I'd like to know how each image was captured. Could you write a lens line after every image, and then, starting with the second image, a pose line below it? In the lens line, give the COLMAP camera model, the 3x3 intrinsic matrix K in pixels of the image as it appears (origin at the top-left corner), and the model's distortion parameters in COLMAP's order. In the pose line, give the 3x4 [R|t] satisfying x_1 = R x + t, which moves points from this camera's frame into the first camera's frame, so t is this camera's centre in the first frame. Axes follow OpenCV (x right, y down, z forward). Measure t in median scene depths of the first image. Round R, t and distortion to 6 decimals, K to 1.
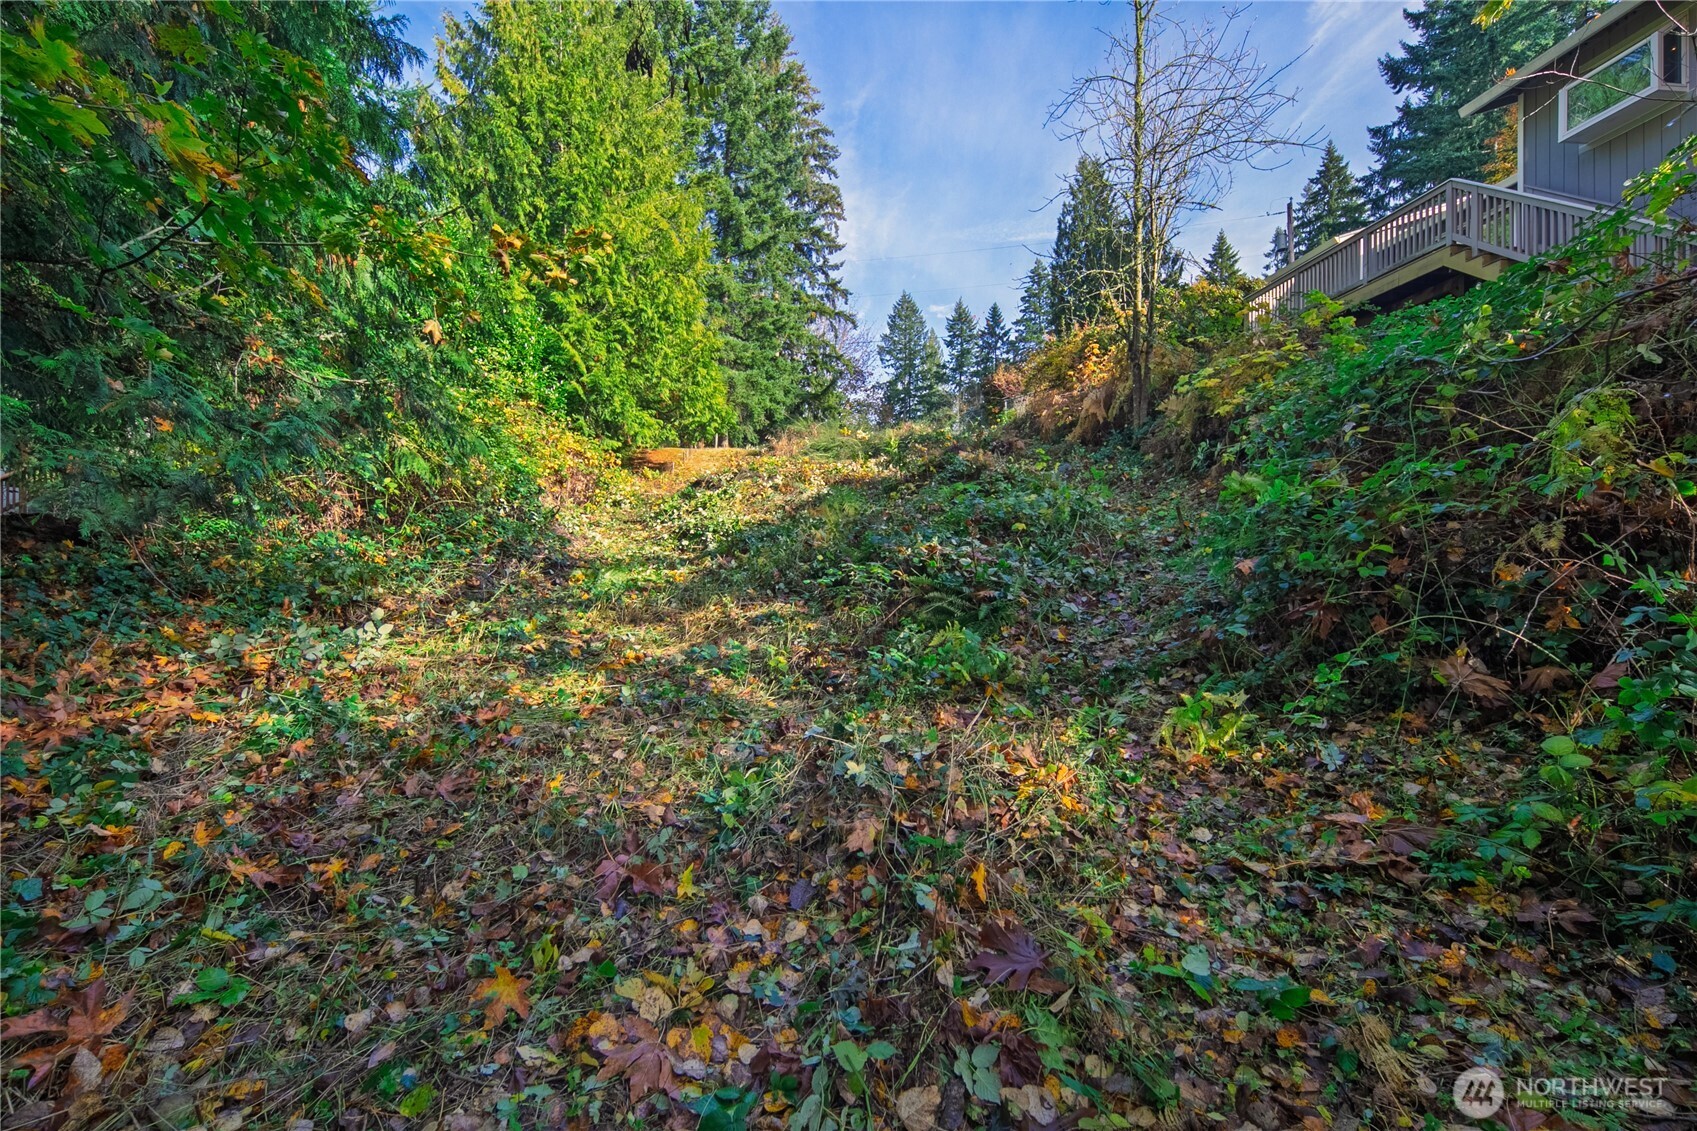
lens RADIAL K [[782.3, 0, 848.5], [0, 782.3, 565.5], [0, 0, 1]] dist [0.000221, 0.000004]
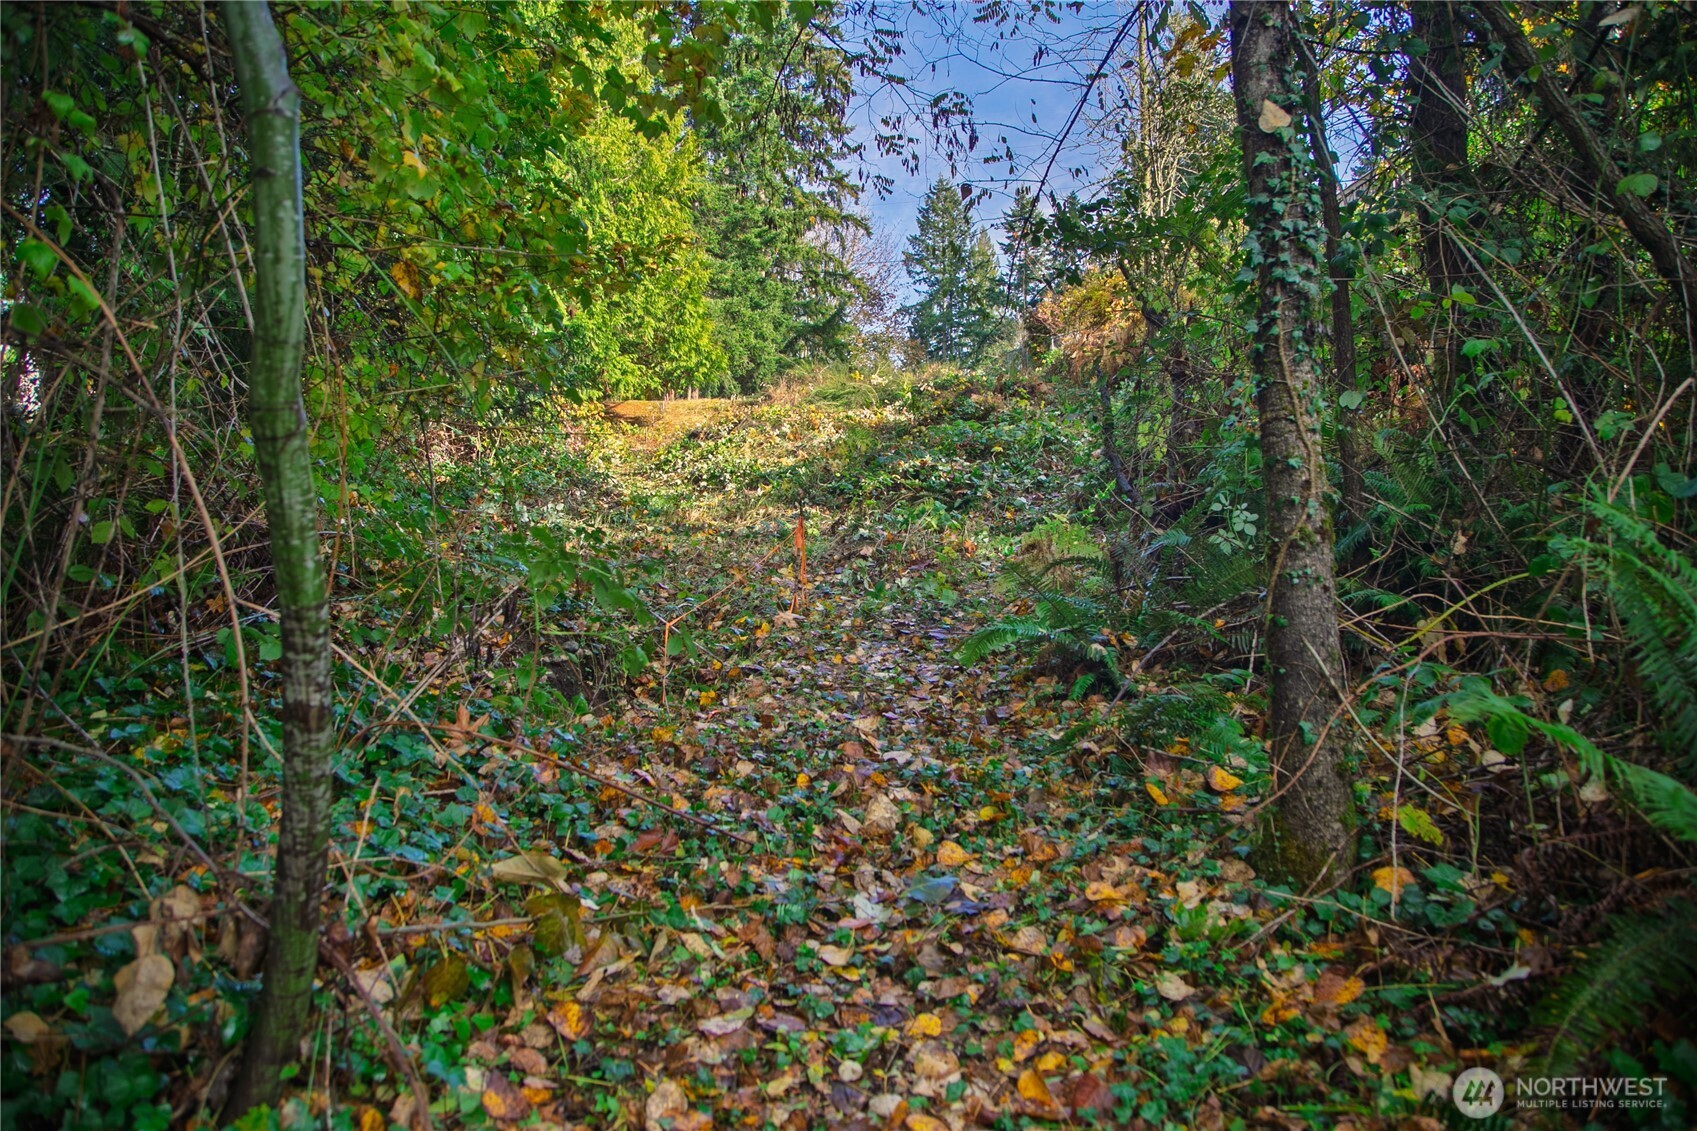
lens RADIAL K [[1169.0, 0, 848.5], [0, 1169.0, 565.5], [0, 0, 1]] dist [-0.118729, -0.000100]
pose [[0.999898, -0.007411, -0.012179, 0.000344], [0.007298, 0.999930, -0.009314, 0.027329], [0.012247, 0.009225, 0.999882, -0.155863]]
